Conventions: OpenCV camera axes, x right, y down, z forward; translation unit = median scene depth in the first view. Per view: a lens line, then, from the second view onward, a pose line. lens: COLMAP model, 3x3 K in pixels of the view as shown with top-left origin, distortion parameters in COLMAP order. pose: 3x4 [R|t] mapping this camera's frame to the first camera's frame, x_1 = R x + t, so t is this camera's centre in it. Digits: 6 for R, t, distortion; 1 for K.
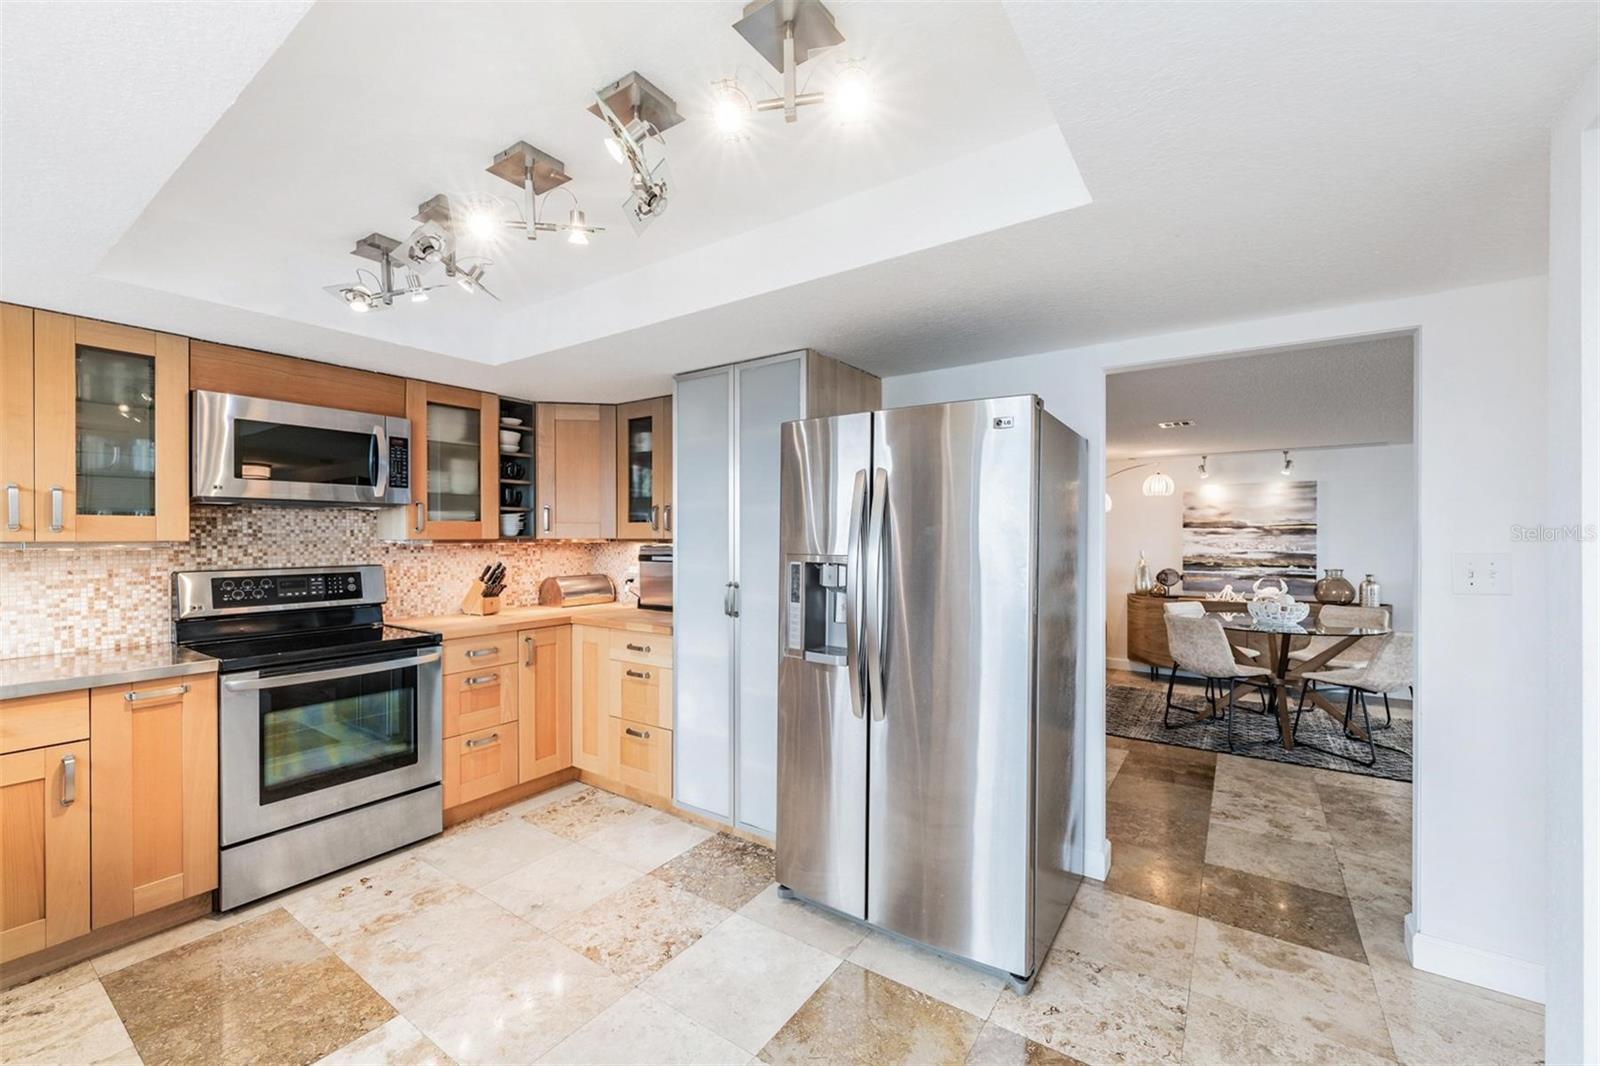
lens RADIAL K [[645.2, 0, 795.2], [0, 645.2, 539.8], [0, 0, 1]] dist [0.001278, 0.000064]
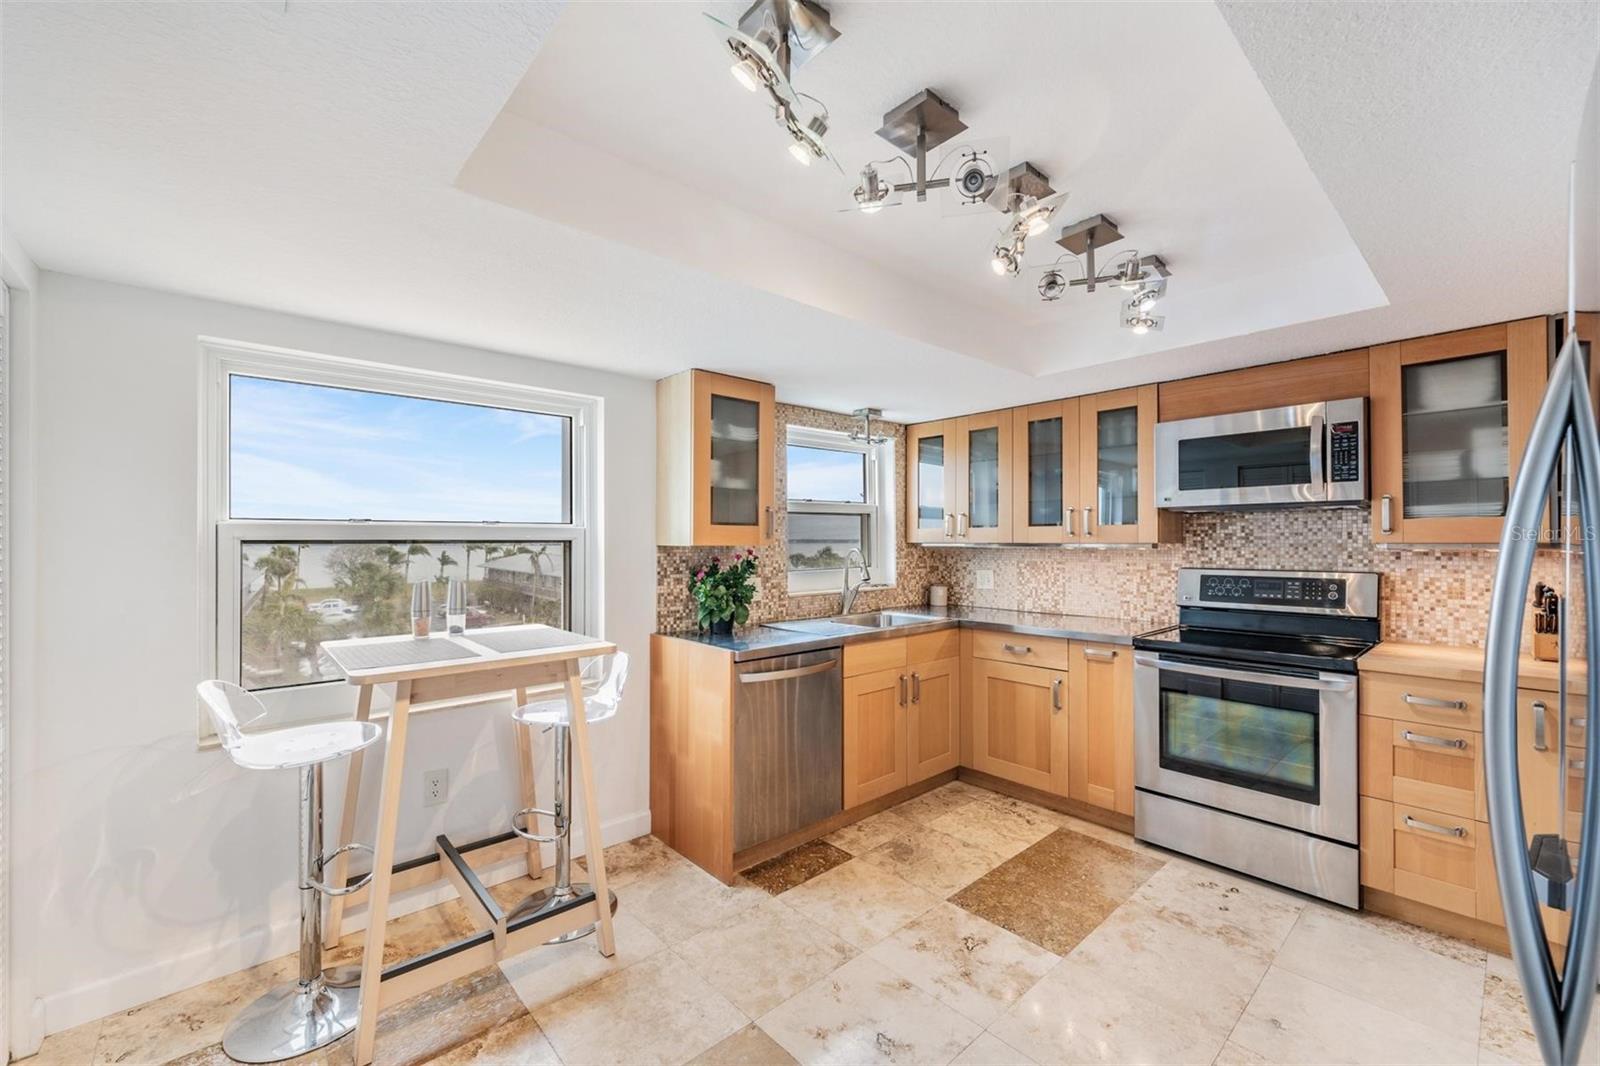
lens RADIAL K [[645.2, 0, 797.7], [0, 645.2, 538.0], [0, 0, 1]] dist [0.001278, 0.000064]
pose [[-0.230093, -0.002129, -0.973166, 0.352543], [-0.001827, 0.999997, -0.001756, -0.003808], [0.973167, 0.001374, -0.230097, 0.462710]]
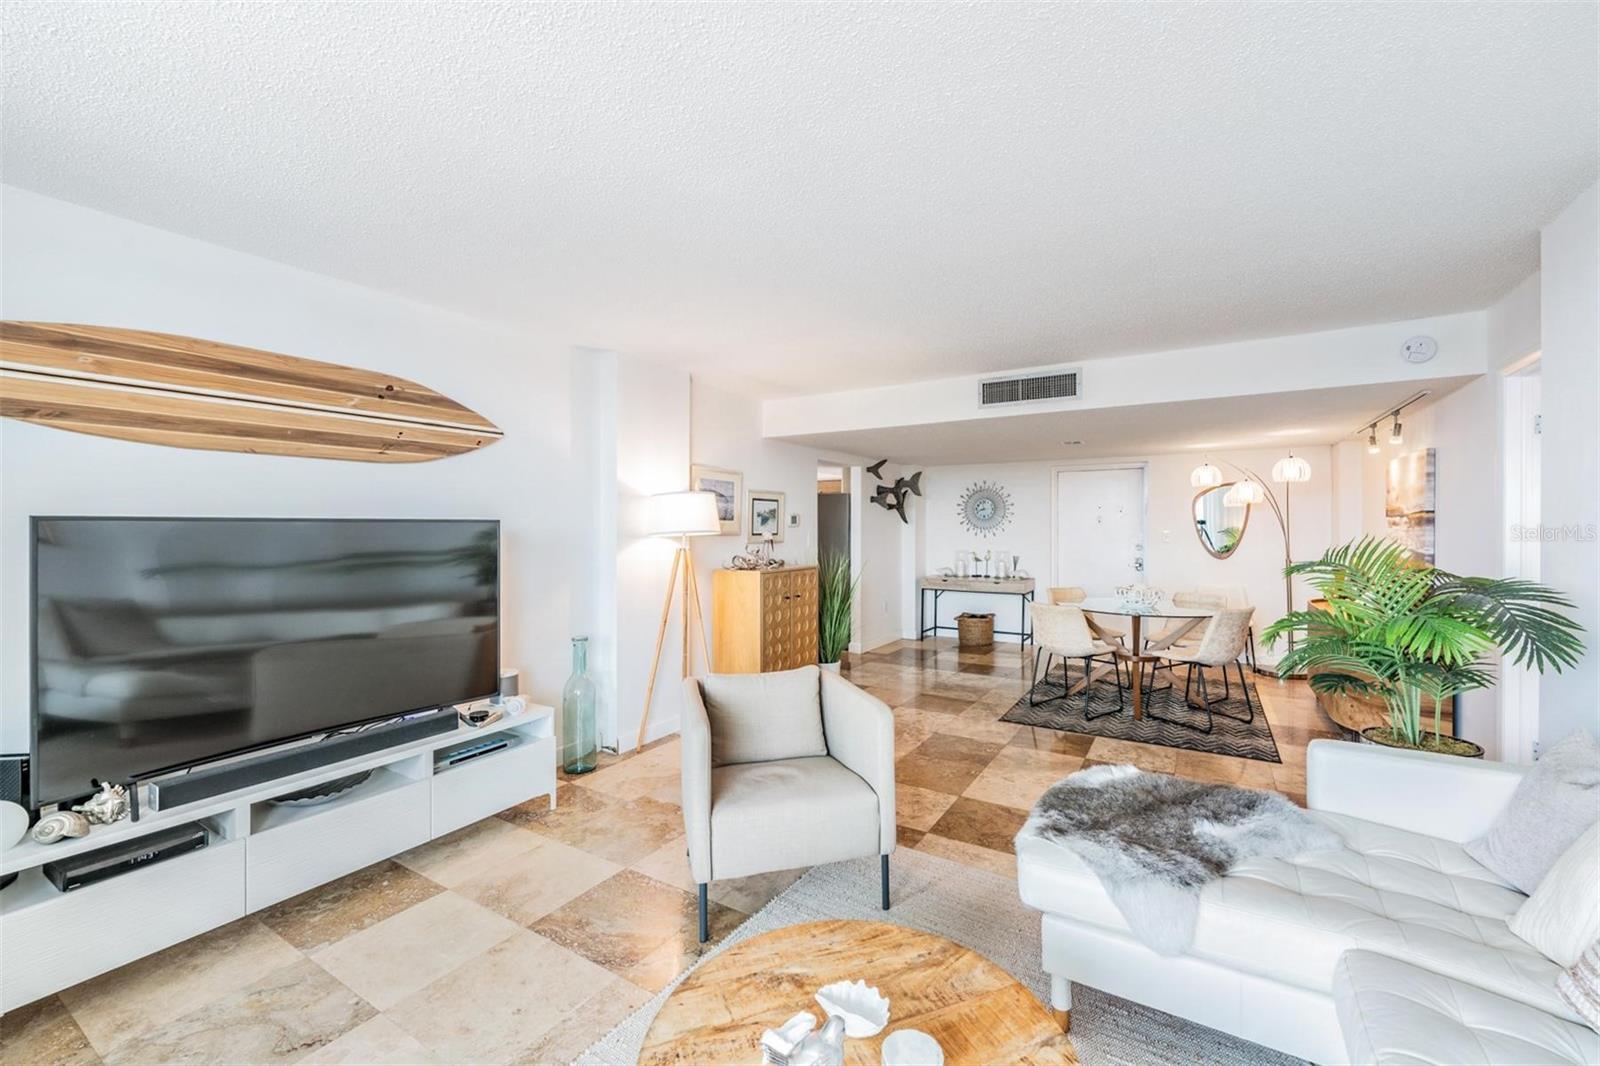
lens RADIAL K [[645.2, 0, 805.9], [0, 645.2, 529.4], [0, 0, 1]] dist [0.001278, 0.000064]
pose [[0.053006, 0.003951, -0.998586, 2.572548], [-0.004323, 0.999984, 0.003727, -0.006658], [0.998585, 0.004119, 0.053022, 0.524810]]
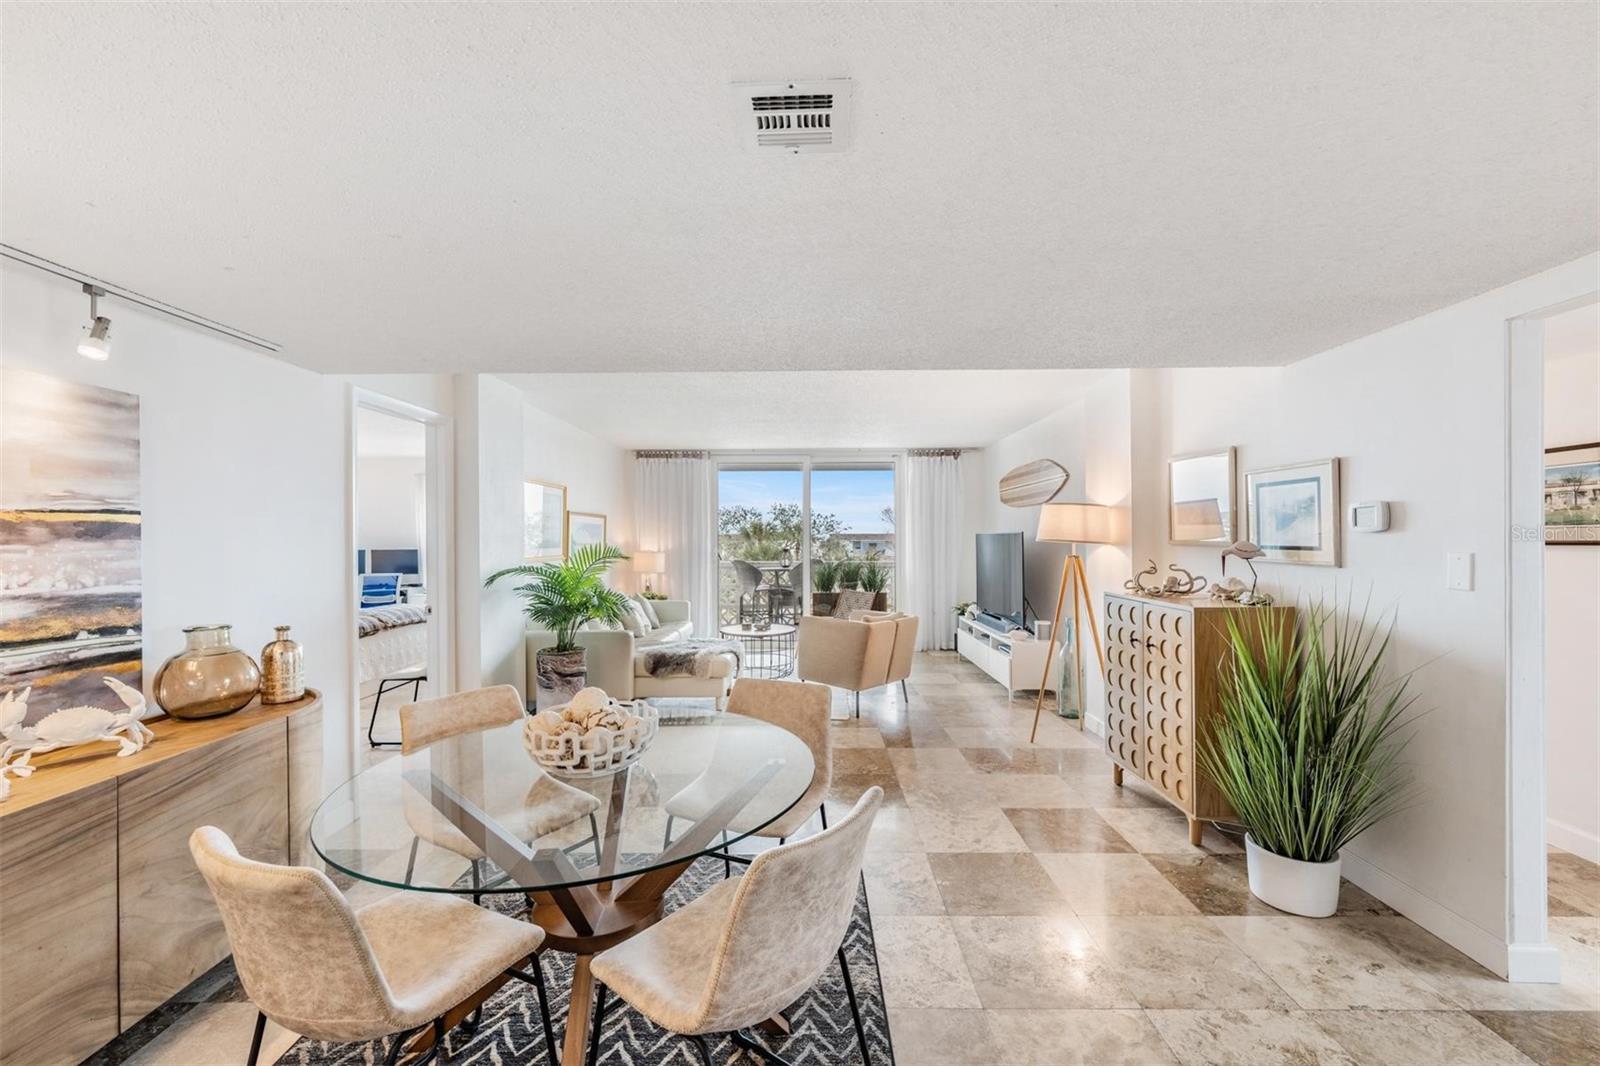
lens RADIAL K [[645.2, 0, 801.2], [0, 645.2, 538.8], [0, 0, 1]] dist [0.001278, 0.000064]
pose [[-0.560981, 0.001511, 0.827827, 0.503921], [0.010676, 0.999928, 0.005409, -0.011128], [-0.827760, 0.011873, -0.560957, 1.571109]]
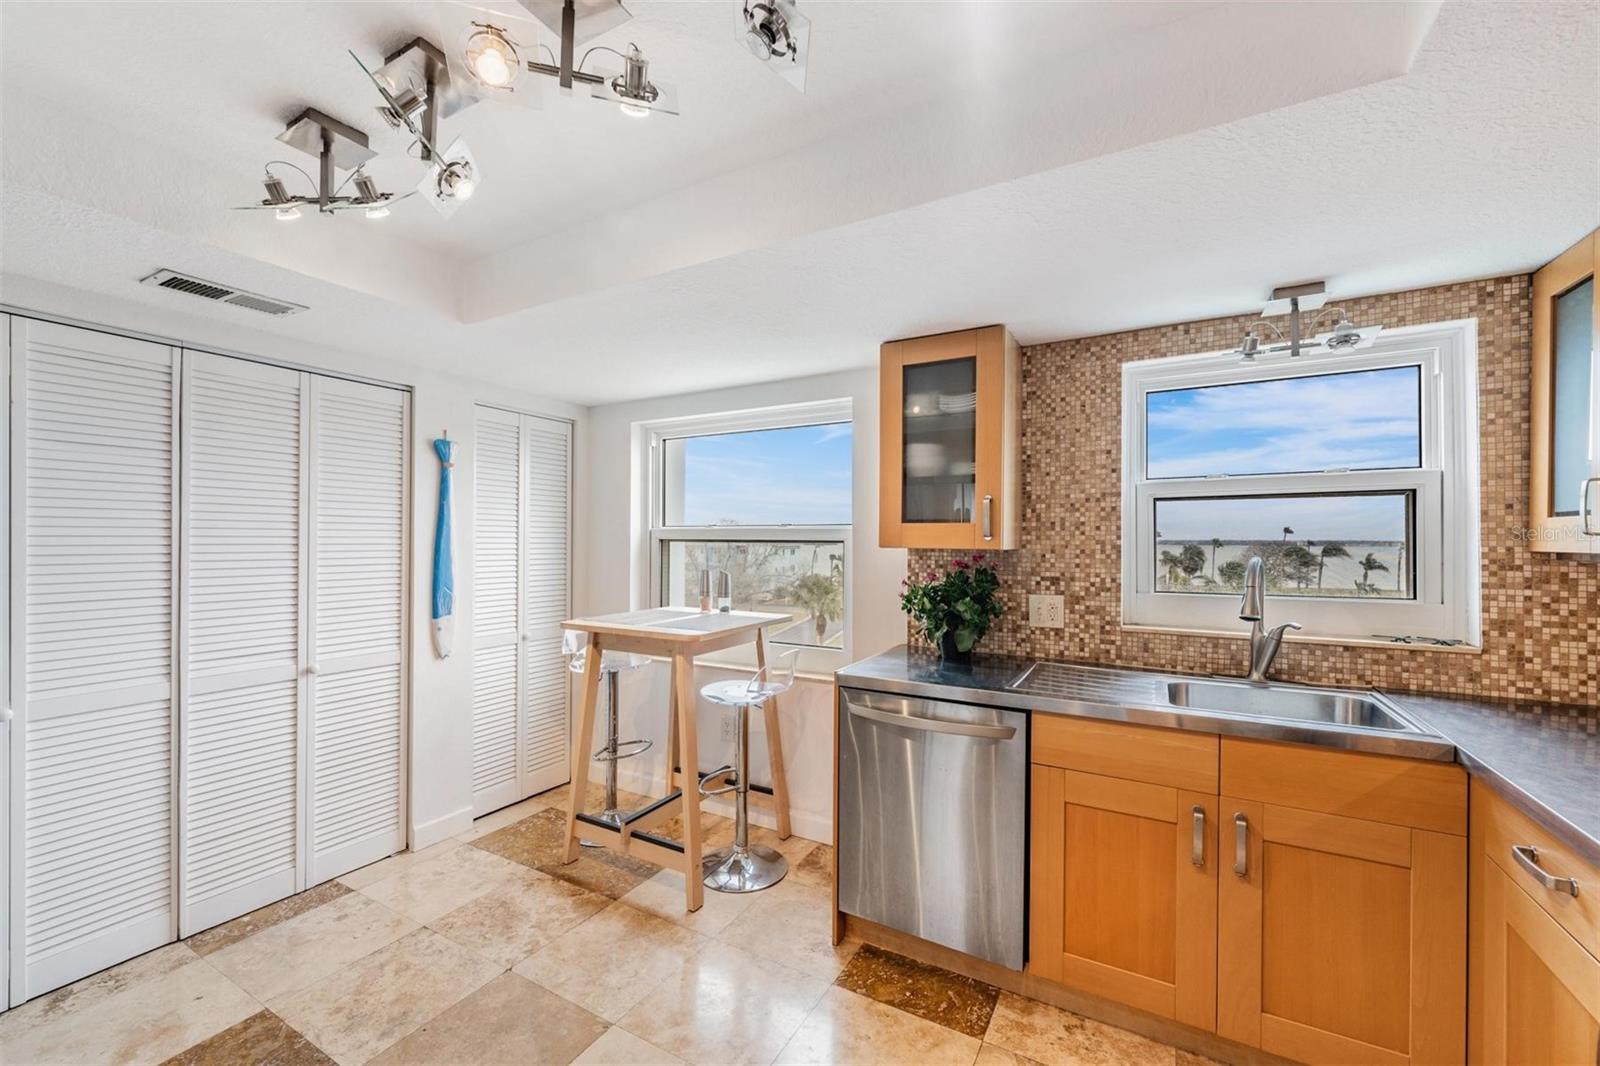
lens RADIAL K [[645.2, 0, 800.5], [0, 645.2, 538.7], [0, 0, 1]] dist [0.001278, 0.000064]
pose [[-0.995436, -0.003189, -0.095382, -0.306689], [-0.003531, 0.999988, 0.003408, -0.007436], [0.095369, 0.003730, -0.995435, 0.876272]]
